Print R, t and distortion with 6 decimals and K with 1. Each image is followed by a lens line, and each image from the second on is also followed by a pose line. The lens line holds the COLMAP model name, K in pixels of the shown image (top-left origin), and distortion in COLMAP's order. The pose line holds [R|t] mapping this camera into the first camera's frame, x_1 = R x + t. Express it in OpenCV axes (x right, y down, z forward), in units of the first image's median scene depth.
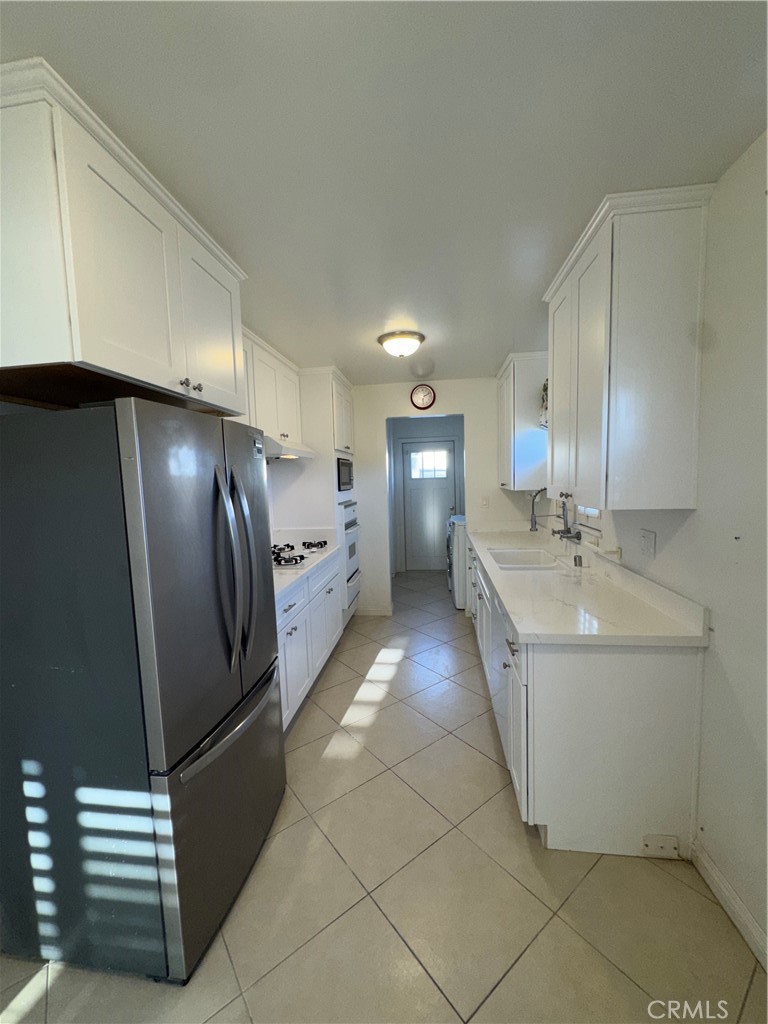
lens RADIAL K [[409.9, 0, 384.0], [0, 409.9, 512.0], [0, 0, 1]] dist [-0.003265, -0.000202]
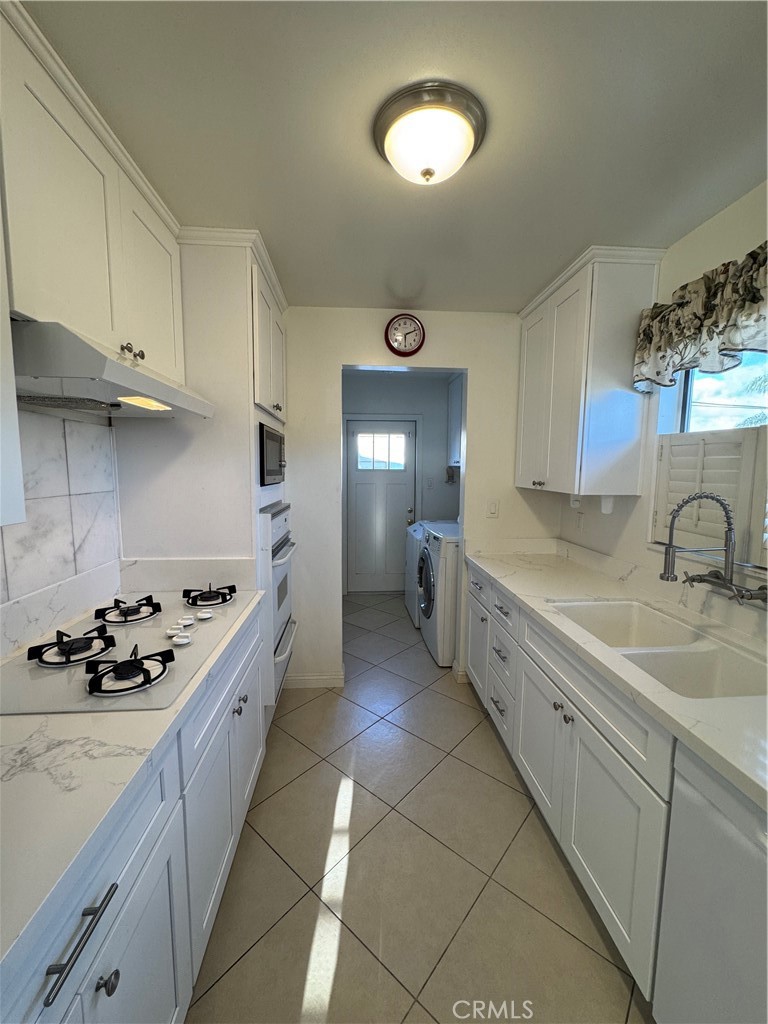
lens RADIAL K [[409.9, 0, 384.0], [0, 409.9, 512.0], [0, 0, 1]] dist [-0.003265, -0.000202]
pose [[0.978551, 0.016859, 0.205312, -0.058066], [-0.020602, 0.999658, 0.016106, -0.027130], [-0.204970, -0.019990, 0.978564, 0.415298]]
